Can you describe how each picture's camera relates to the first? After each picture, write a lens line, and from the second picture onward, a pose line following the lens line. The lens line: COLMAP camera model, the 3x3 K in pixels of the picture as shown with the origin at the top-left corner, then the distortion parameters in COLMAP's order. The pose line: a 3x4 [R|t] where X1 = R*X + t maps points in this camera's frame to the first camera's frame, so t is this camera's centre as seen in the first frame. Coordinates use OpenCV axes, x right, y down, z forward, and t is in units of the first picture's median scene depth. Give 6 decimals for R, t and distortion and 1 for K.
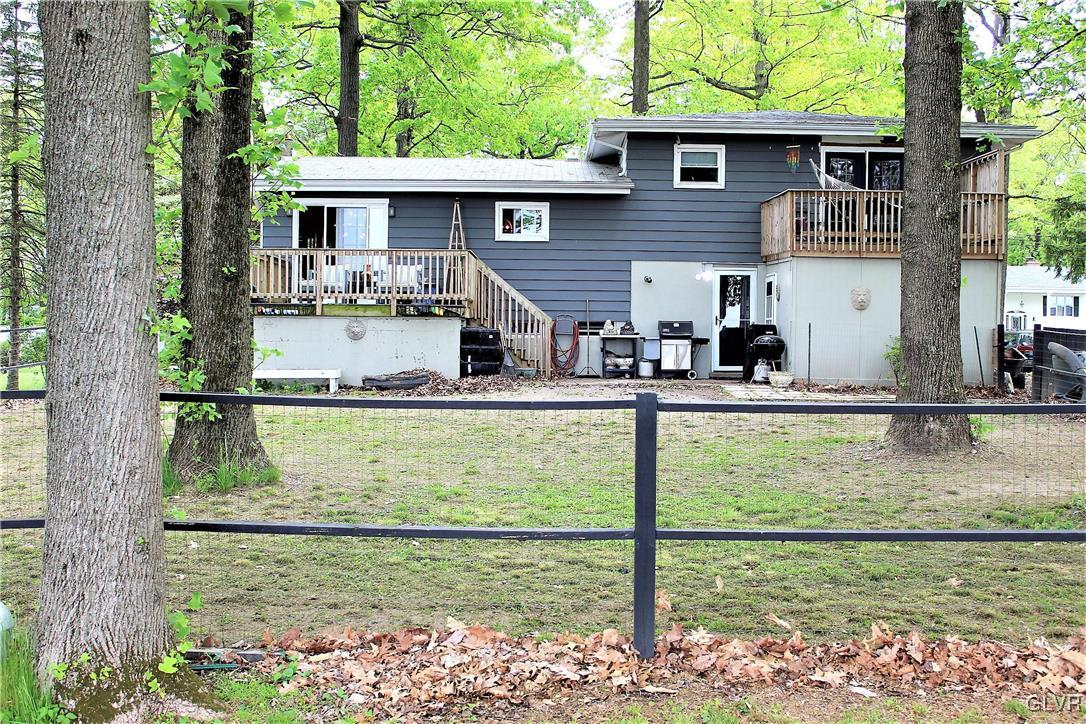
lens RADIAL K [[1251.9, 0, 542.8], [0, 1251.9, 362.4], [0, 0, 1]] dist [-0.092481, 0.000000]
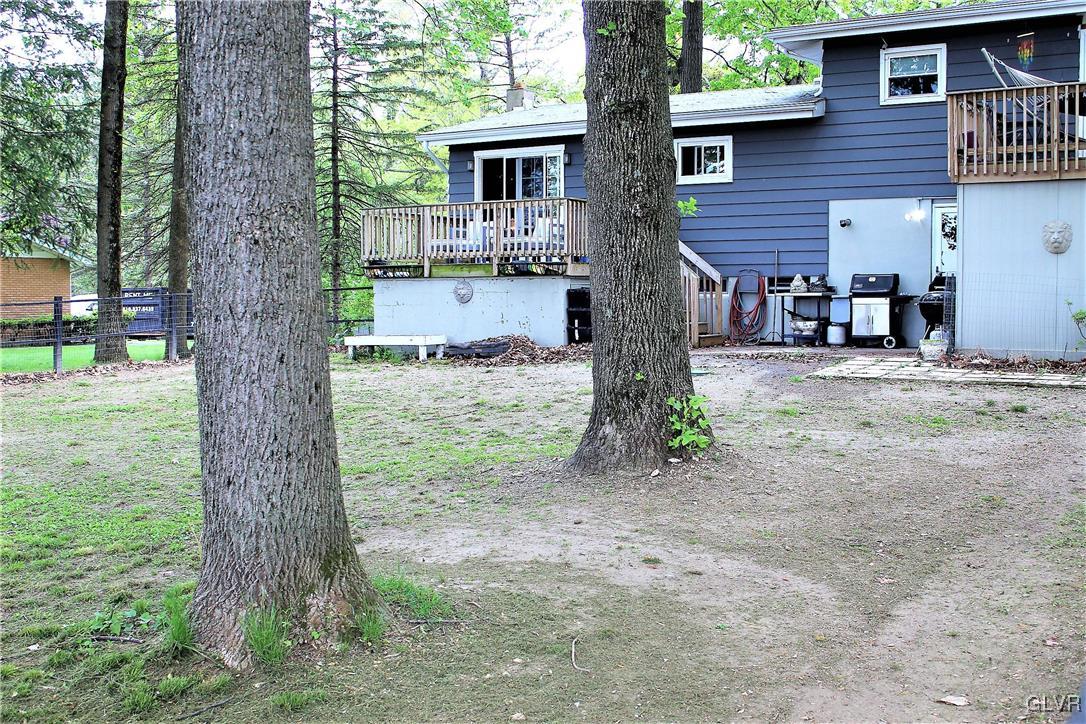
lens RADIAL K [[1251.9, 0, 543.1], [0, 1251.9, 361.8], [0, 0, 1]] dist [-0.092481, 0.000000]
pose [[0.861577, 0.012199, -0.507481, 0.326824], [0.004290, 0.999501, 0.031310, -0.003108], [0.507610, -0.029153, 0.861094, 0.217433]]
